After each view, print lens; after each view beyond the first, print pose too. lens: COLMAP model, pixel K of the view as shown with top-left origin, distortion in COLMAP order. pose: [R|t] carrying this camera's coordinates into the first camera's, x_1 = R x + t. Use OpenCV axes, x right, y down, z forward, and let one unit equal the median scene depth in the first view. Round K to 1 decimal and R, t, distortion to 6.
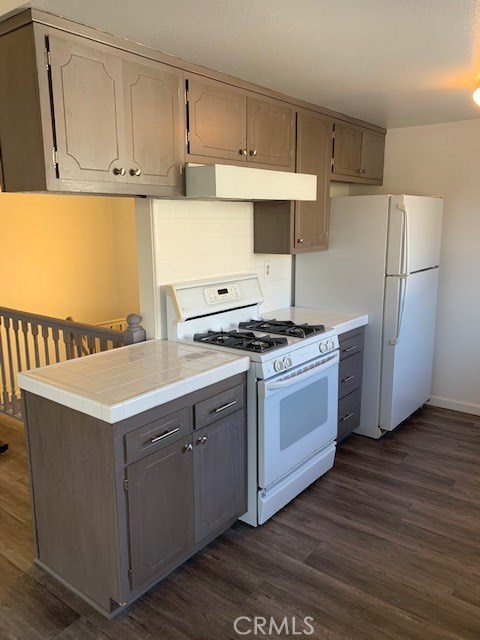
lens RADIAL K [[488.1, 0, 248.6], [0, 488.1, 323.9], [0, 0, 1]] dist [0.005054, 0.002906]
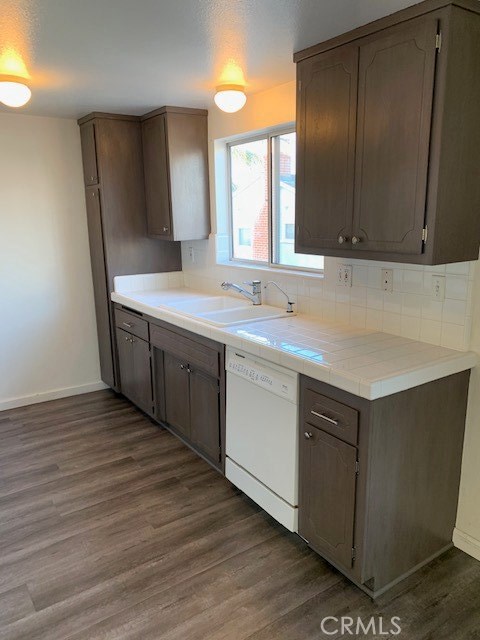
lens RADIAL K [[488.1, 0, 248.6], [0, 488.1, 323.9], [0, 0, 1]] dist [0.005054, 0.002906]
pose [[0.302972, -0.211152, 0.929313, -0.407050], [0.204888, 0.966774, 0.152866, -0.051417], [-0.930714, 0.144091, 0.336168, 0.245986]]
